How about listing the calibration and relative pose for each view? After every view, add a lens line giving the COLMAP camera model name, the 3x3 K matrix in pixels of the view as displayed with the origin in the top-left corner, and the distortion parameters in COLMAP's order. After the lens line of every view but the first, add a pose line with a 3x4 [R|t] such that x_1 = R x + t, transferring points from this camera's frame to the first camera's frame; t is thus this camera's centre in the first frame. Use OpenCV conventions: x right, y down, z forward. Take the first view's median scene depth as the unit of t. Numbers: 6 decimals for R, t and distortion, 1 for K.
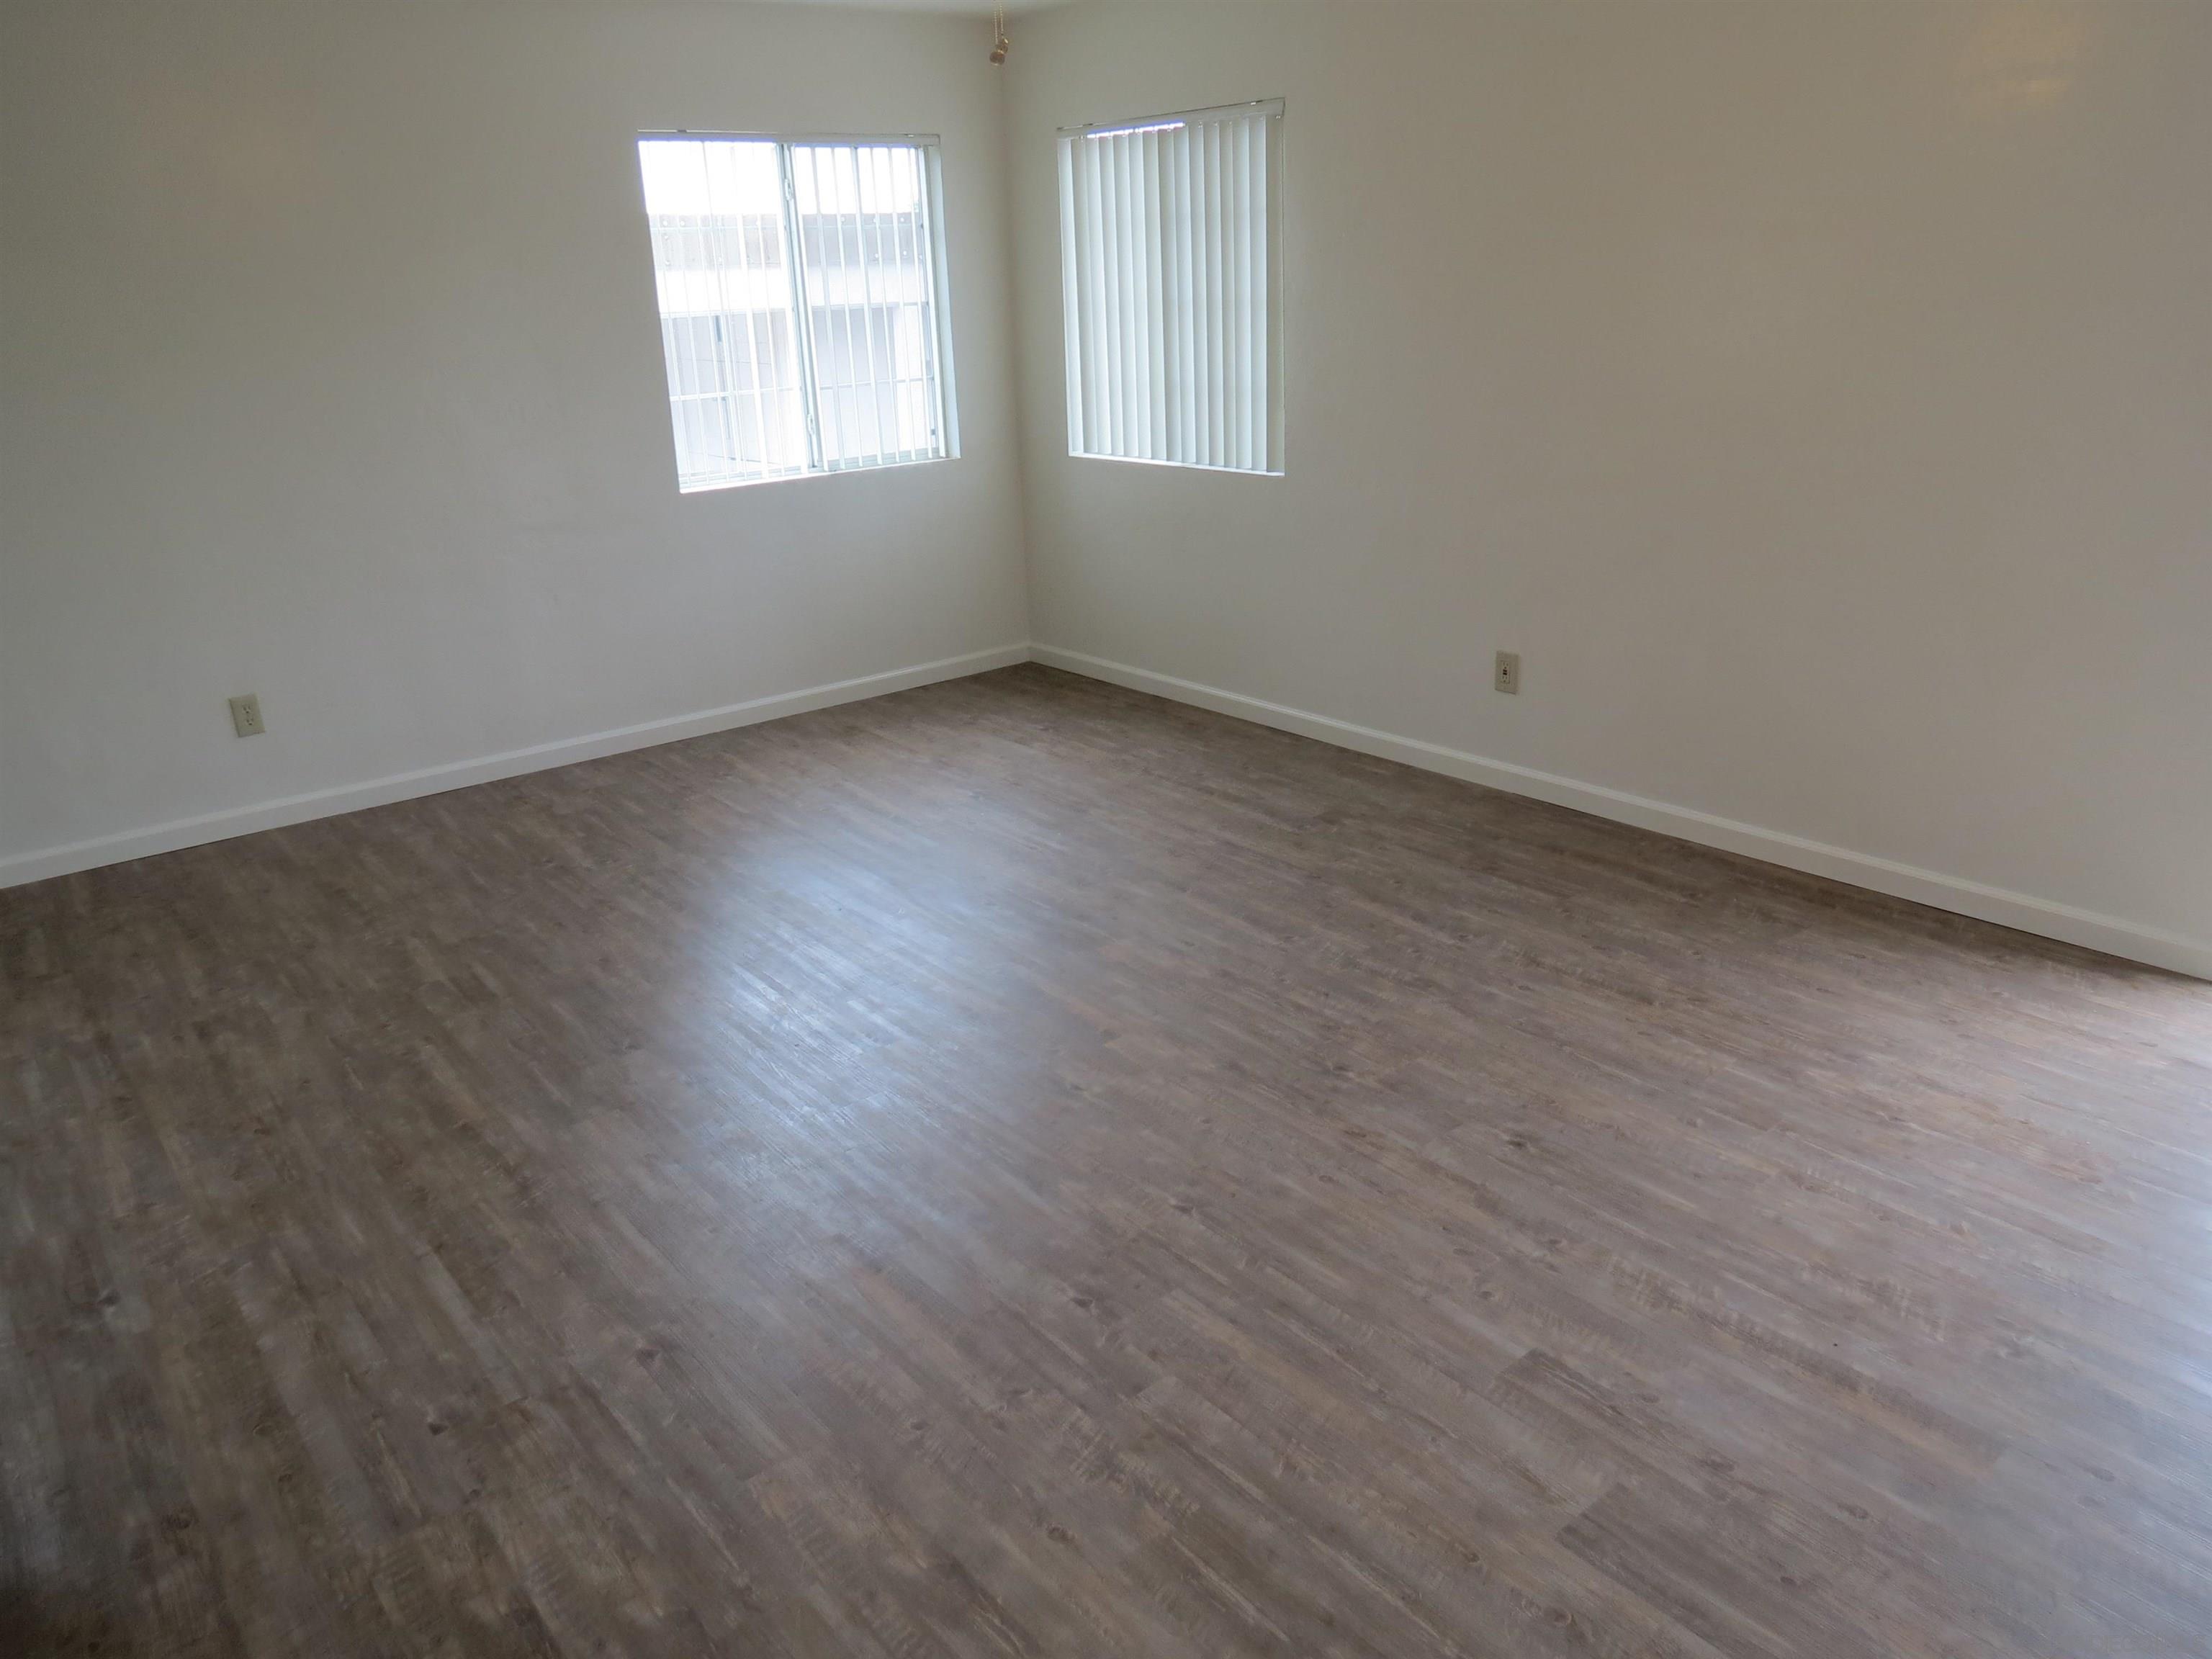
lens RADIAL K [[1567.8, 0, 1106.0], [0, 1567.8, 829.5], [0, 0, 1]] dist [-0.017801, 0.005120]
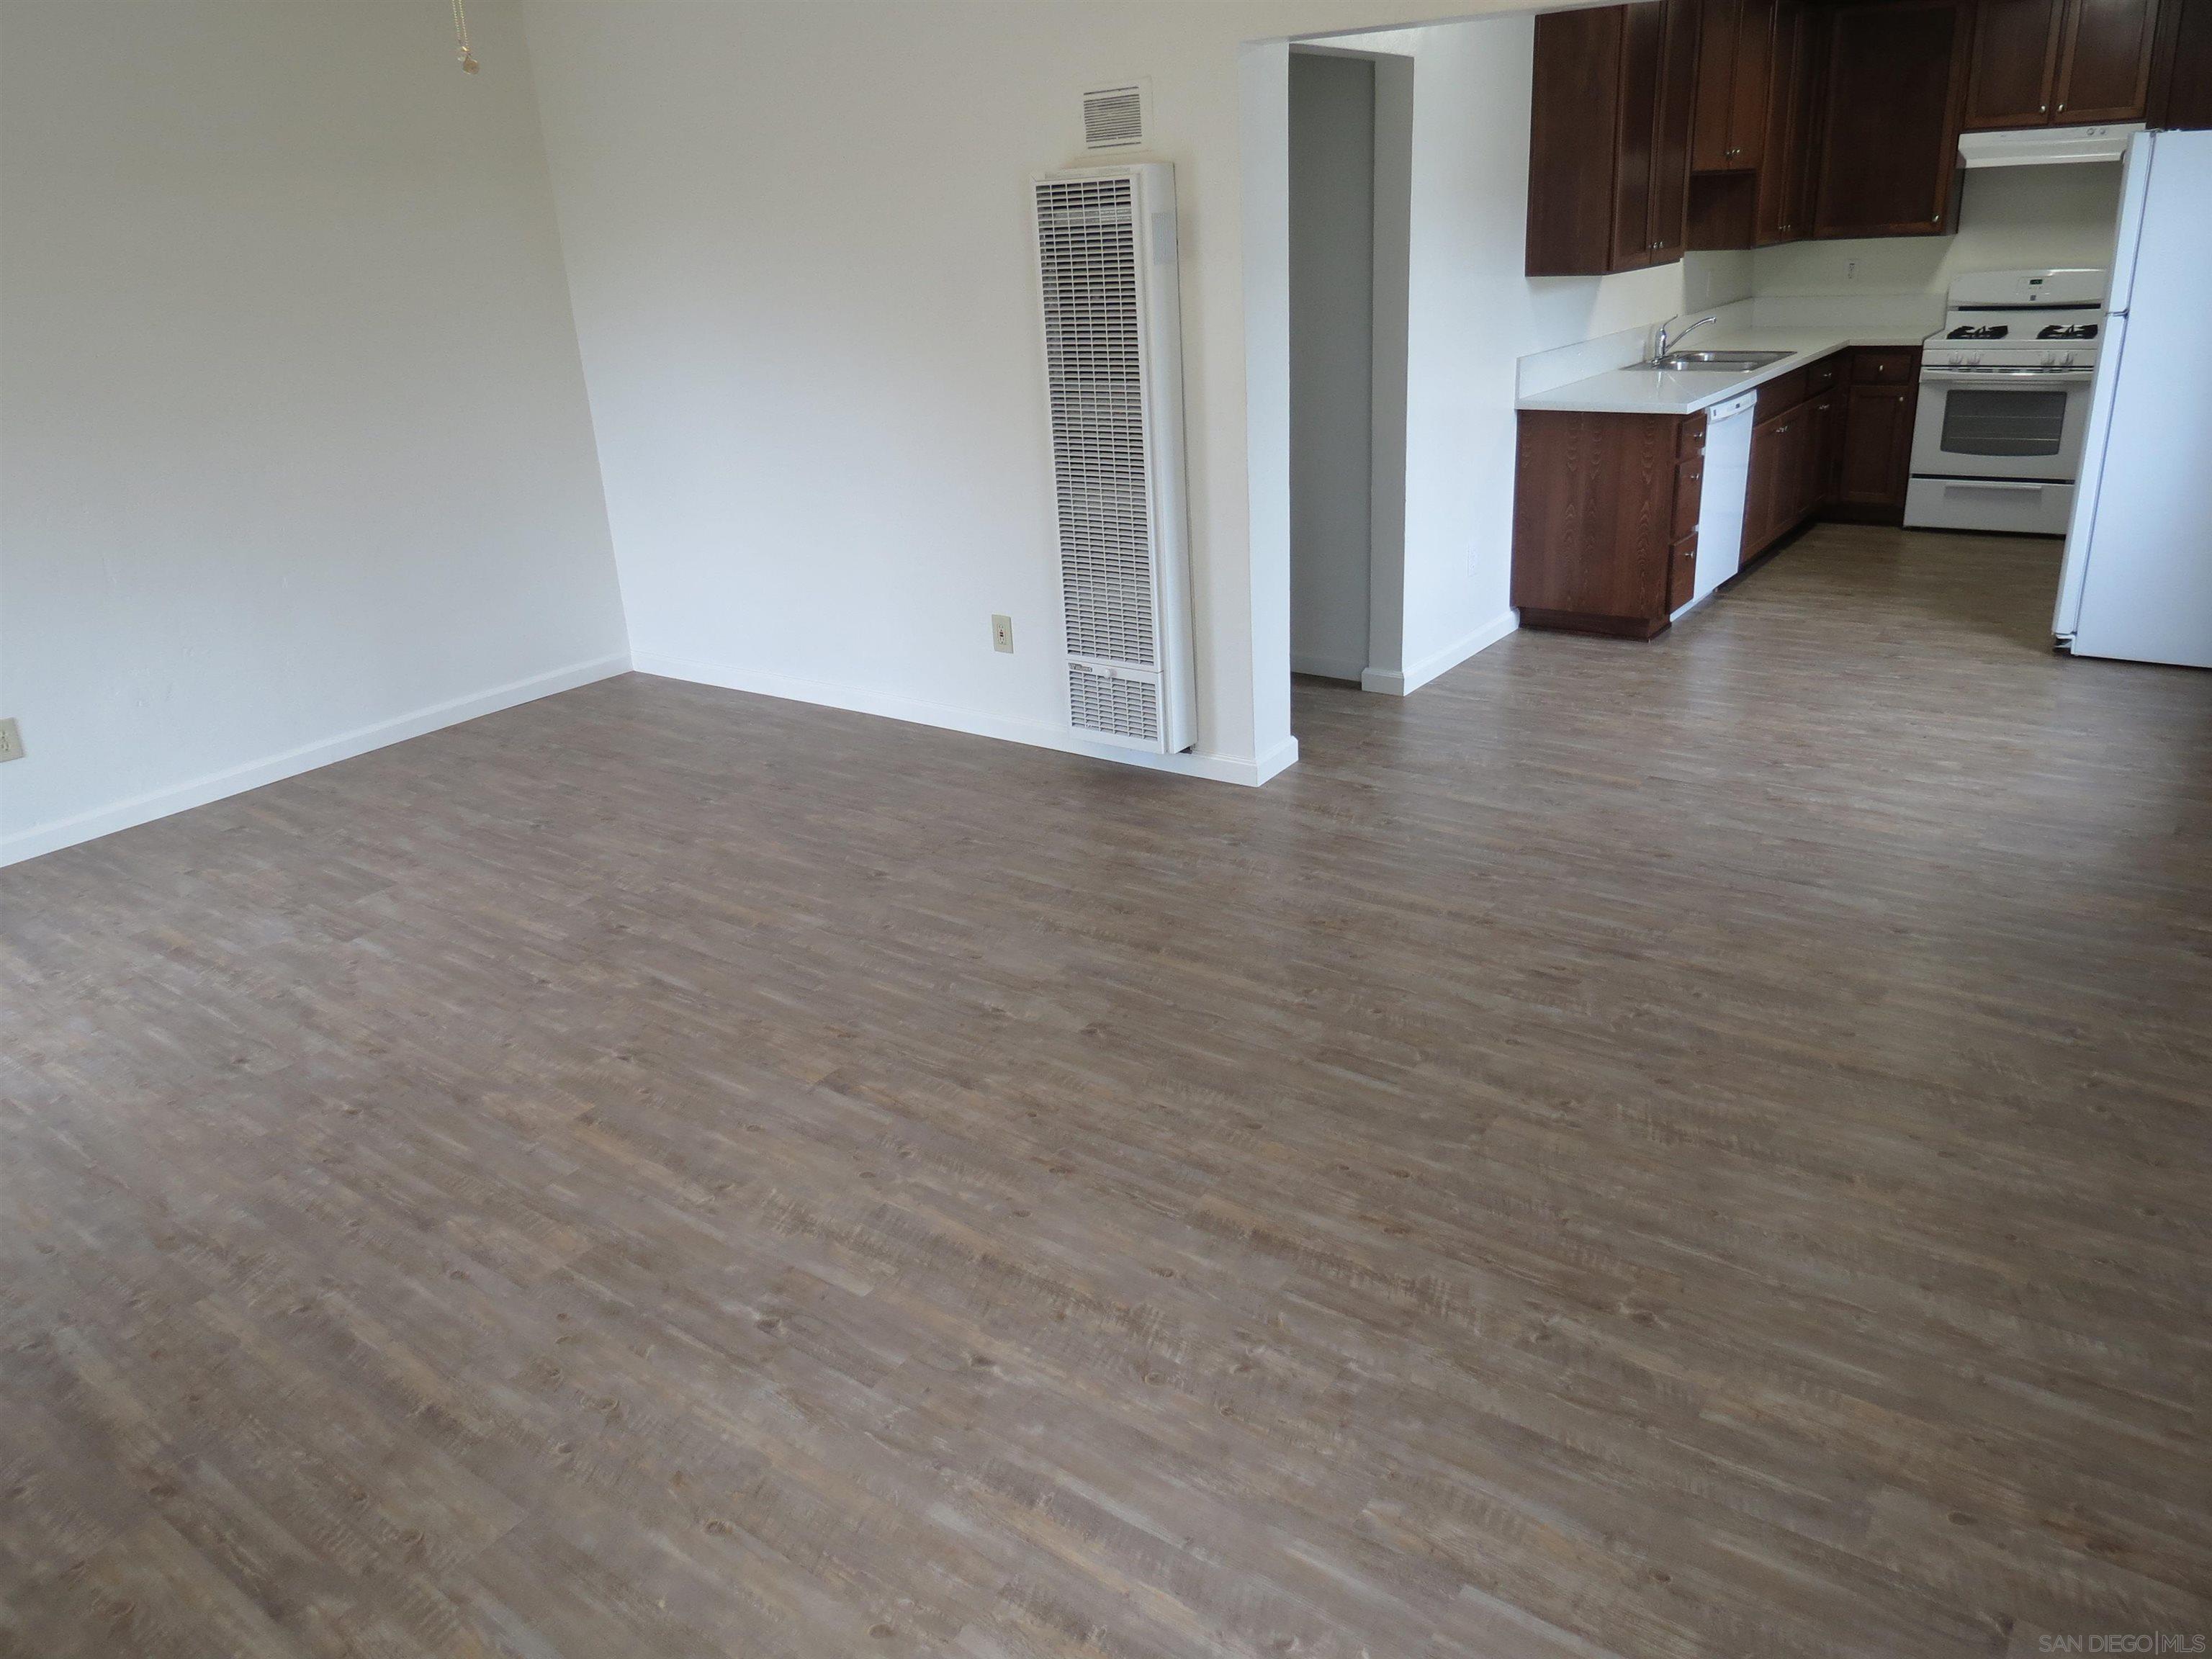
lens RADIAL K [[1567.8, 0, 1106.0], [0, 1567.8, 829.5], [0, 0, 1]] dist [-0.017801, 0.005120]
pose [[-0.962662, 0.175383, -0.206211, -0.144070], [-0.003492, 0.753642, 0.657276, -0.661082], [0.270684, 0.633454, -0.724890, 1.790782]]
